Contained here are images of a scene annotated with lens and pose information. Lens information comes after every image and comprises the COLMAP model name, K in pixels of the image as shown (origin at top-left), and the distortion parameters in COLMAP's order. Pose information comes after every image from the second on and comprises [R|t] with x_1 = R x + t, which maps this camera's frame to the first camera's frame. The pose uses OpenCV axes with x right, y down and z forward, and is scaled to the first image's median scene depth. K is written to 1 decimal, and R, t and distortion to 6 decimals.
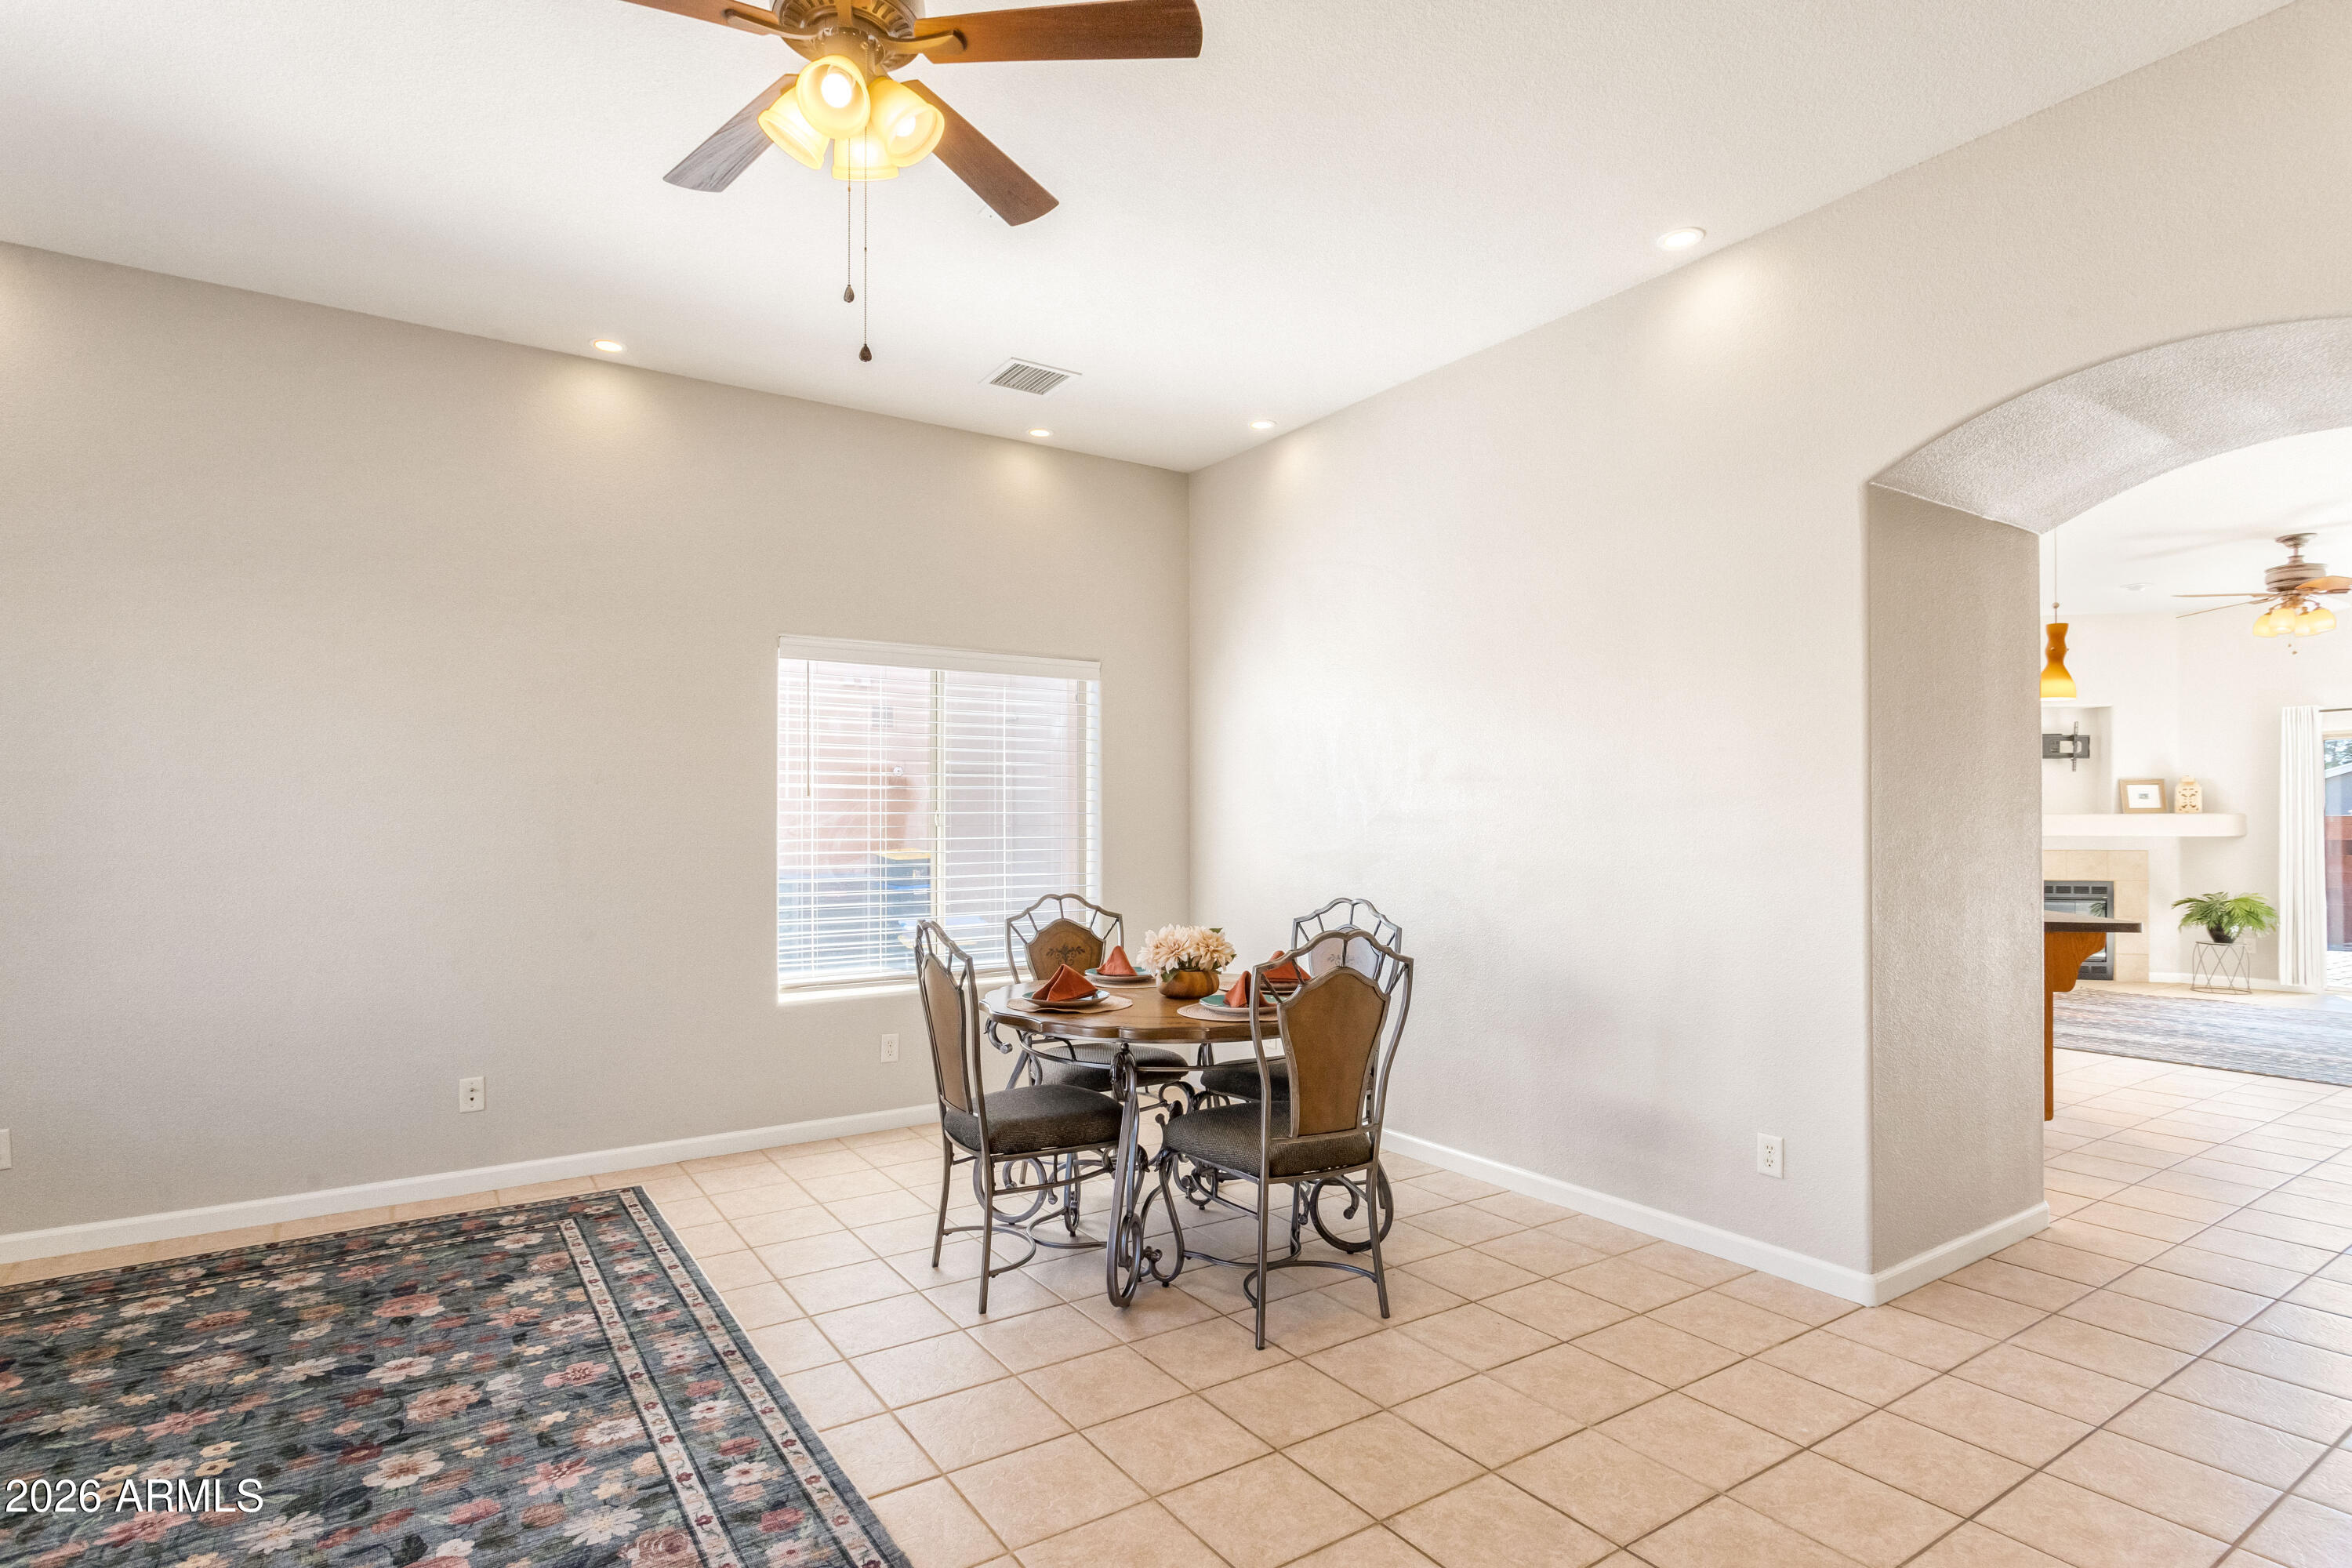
lens RADIAL K [[1185.4, 0, 1180.4], [0, 1185.4, 801.4], [0, 0, 1]] dist [-0.004522, 0.000133]
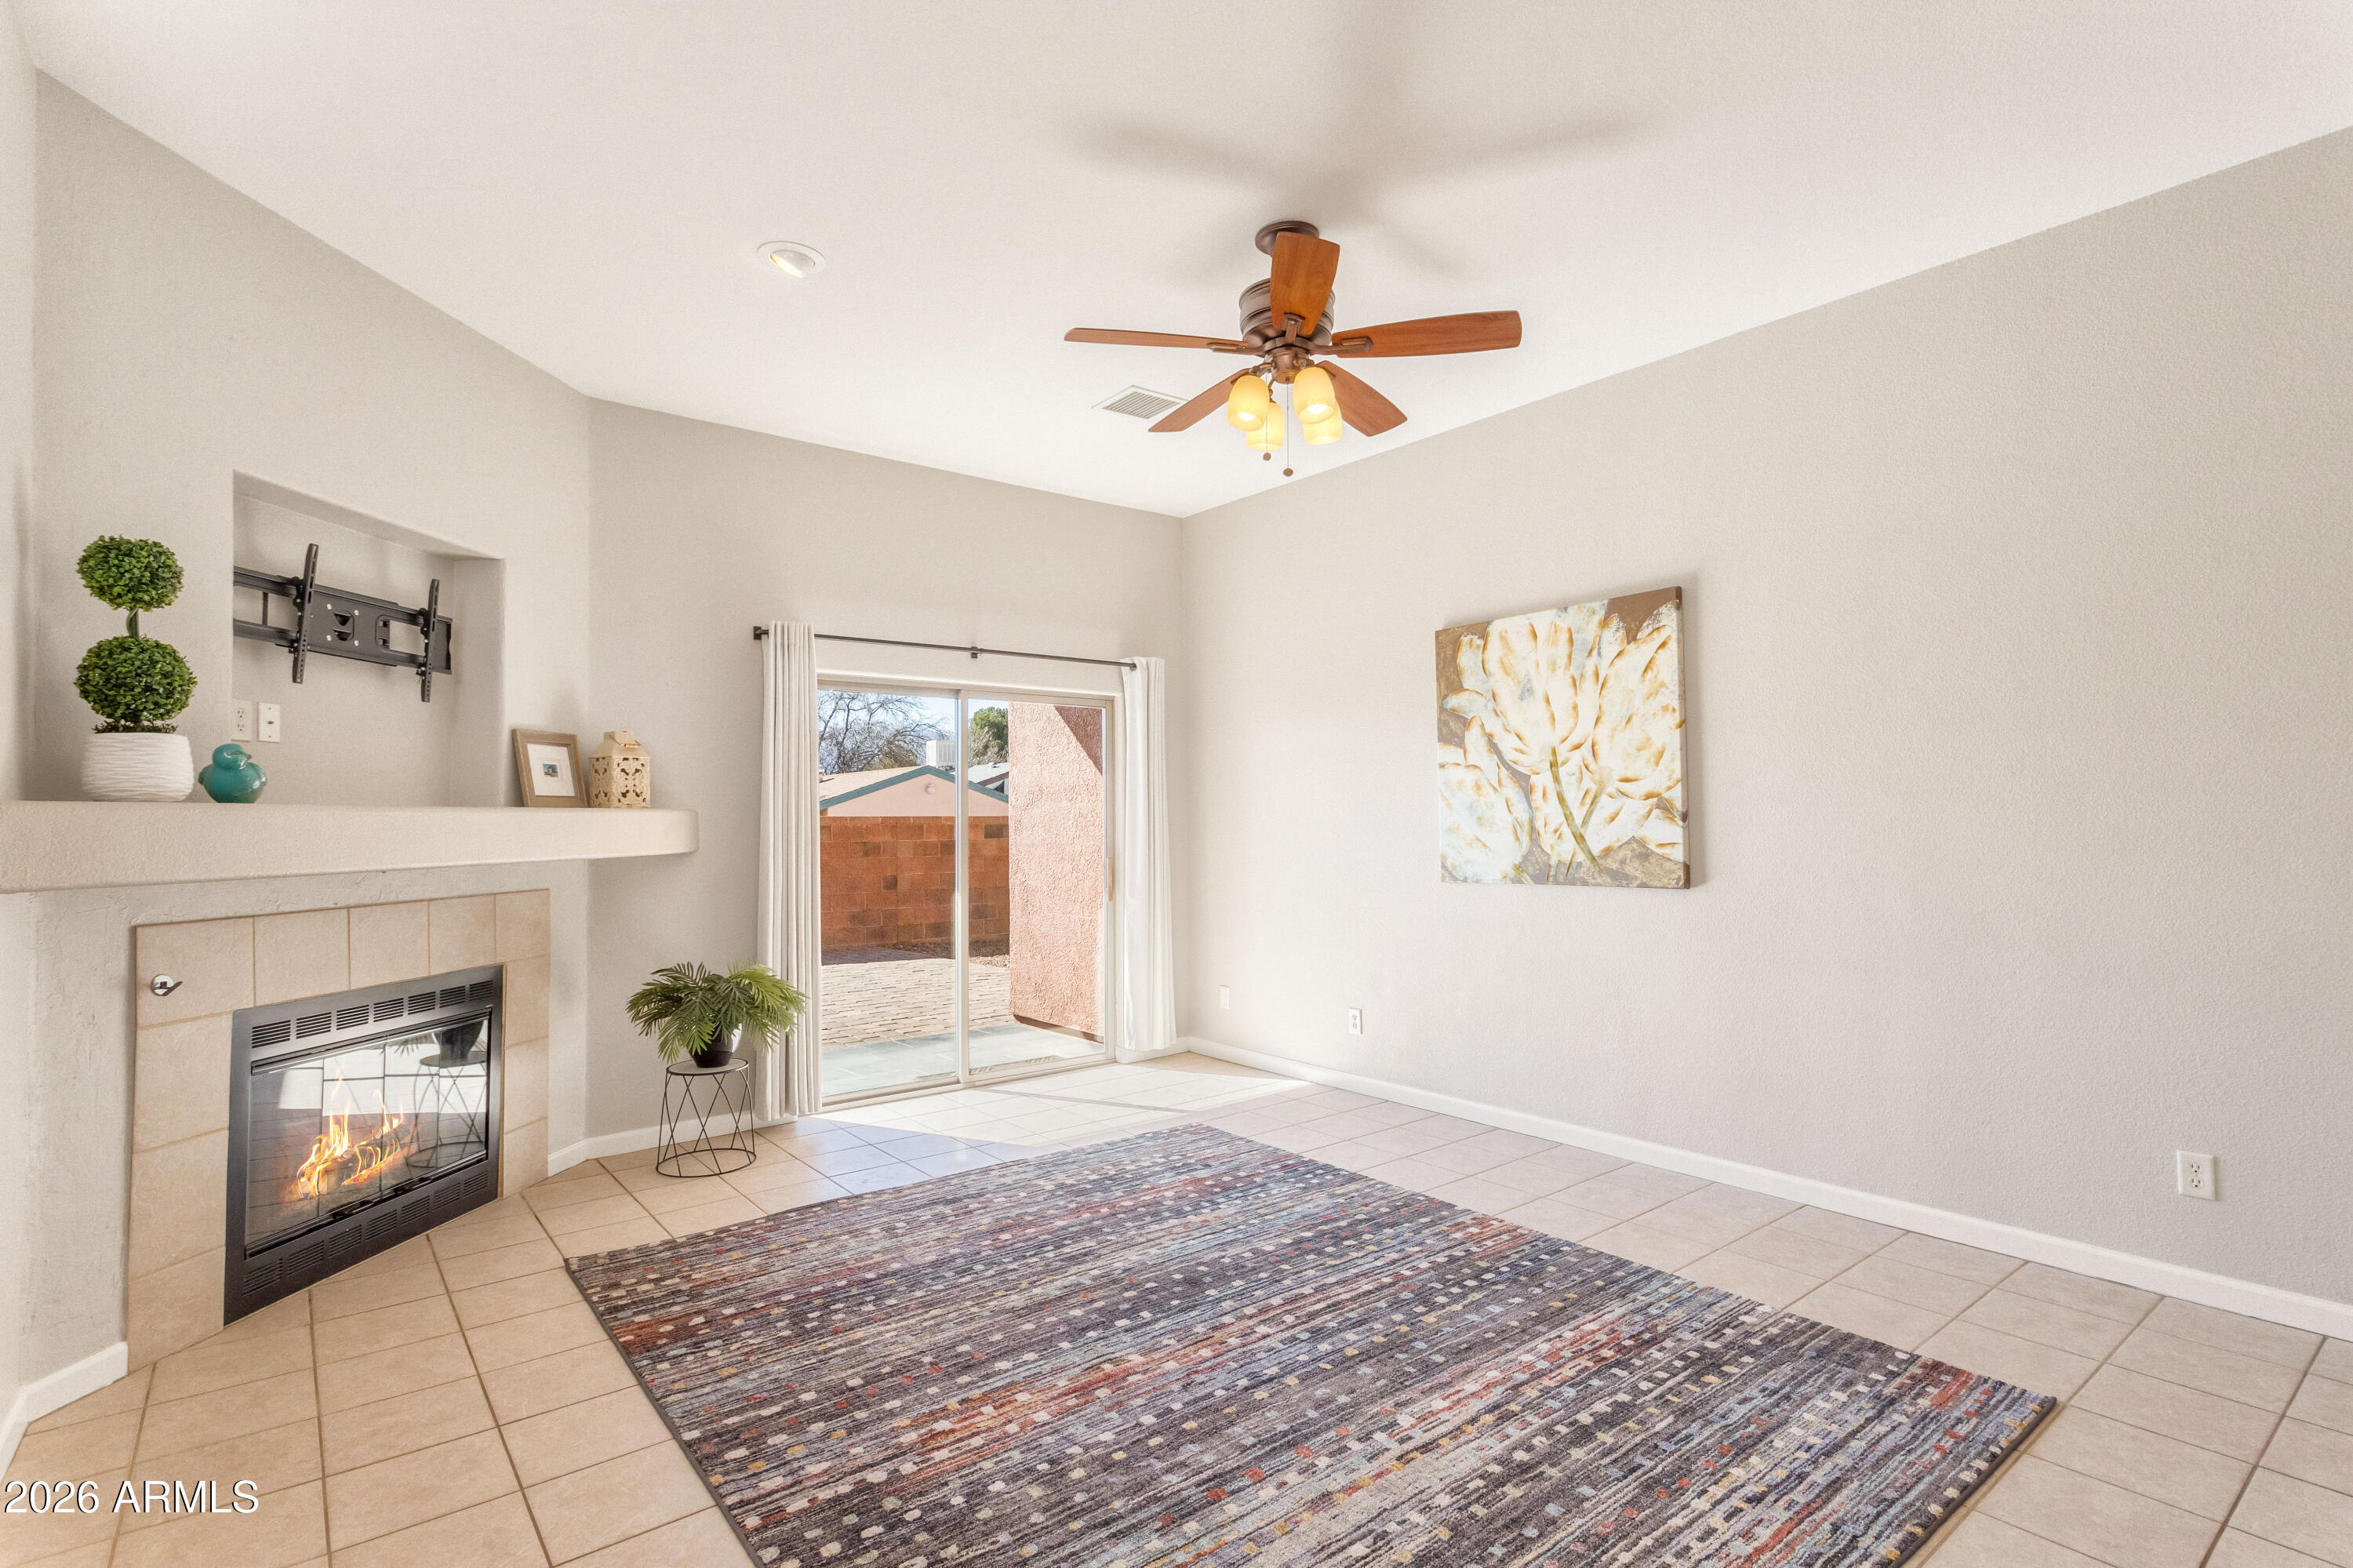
lens RADIAL K [[1133.6, 0, 1176.0], [0, 1133.6, 792.7], [0, 0, 1]] dist [0.004258, 0.001448]
pose [[-0.078643, 0.021624, 0.996668, 0.369123], [-0.012061, 0.999671, -0.022641, 0.011488], [-0.996830, -0.013802, -0.078357, 0.811531]]
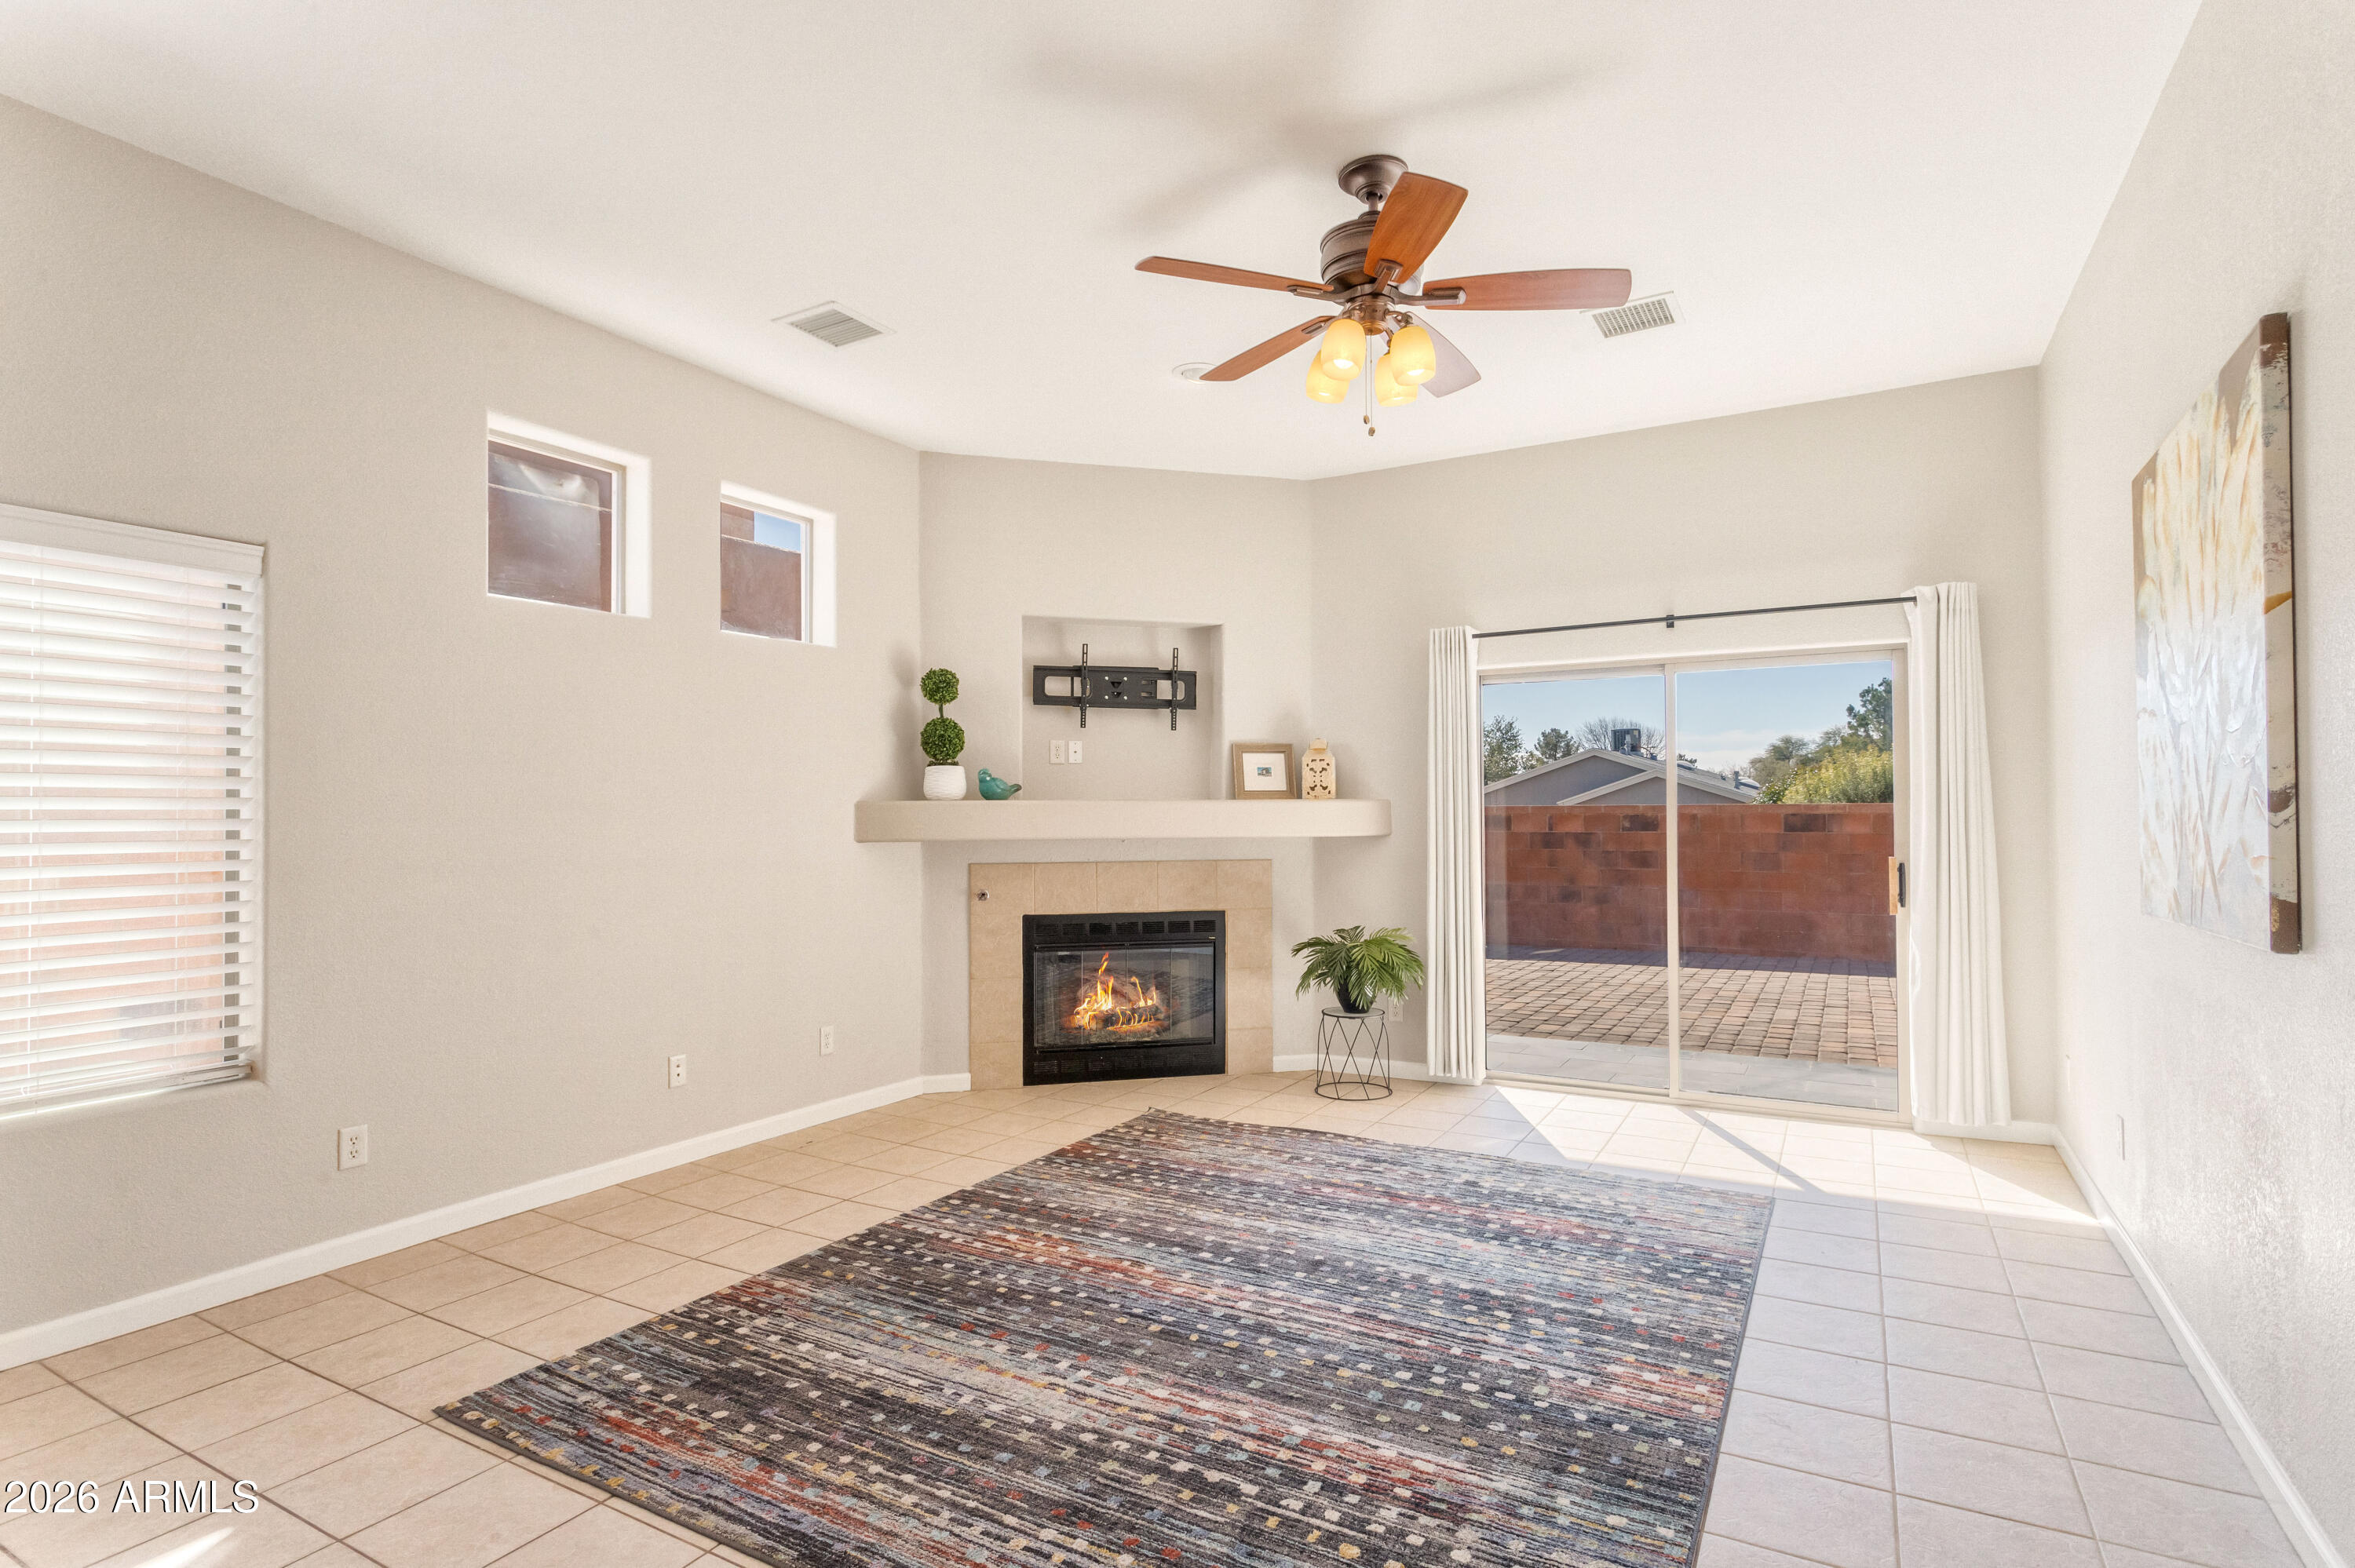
lens RADIAL K [[1186.8, 0, 1181.9], [0, 1186.8, 801.4], [0, 0, 1]] dist [-0.004522, 0.000133]
pose [[0.896977, -0.001530, 0.442075, 0.514557], [-0.001612, 0.999976, 0.006731, 0.007165], [-0.442075, -0.006750, 0.896953, 0.475681]]
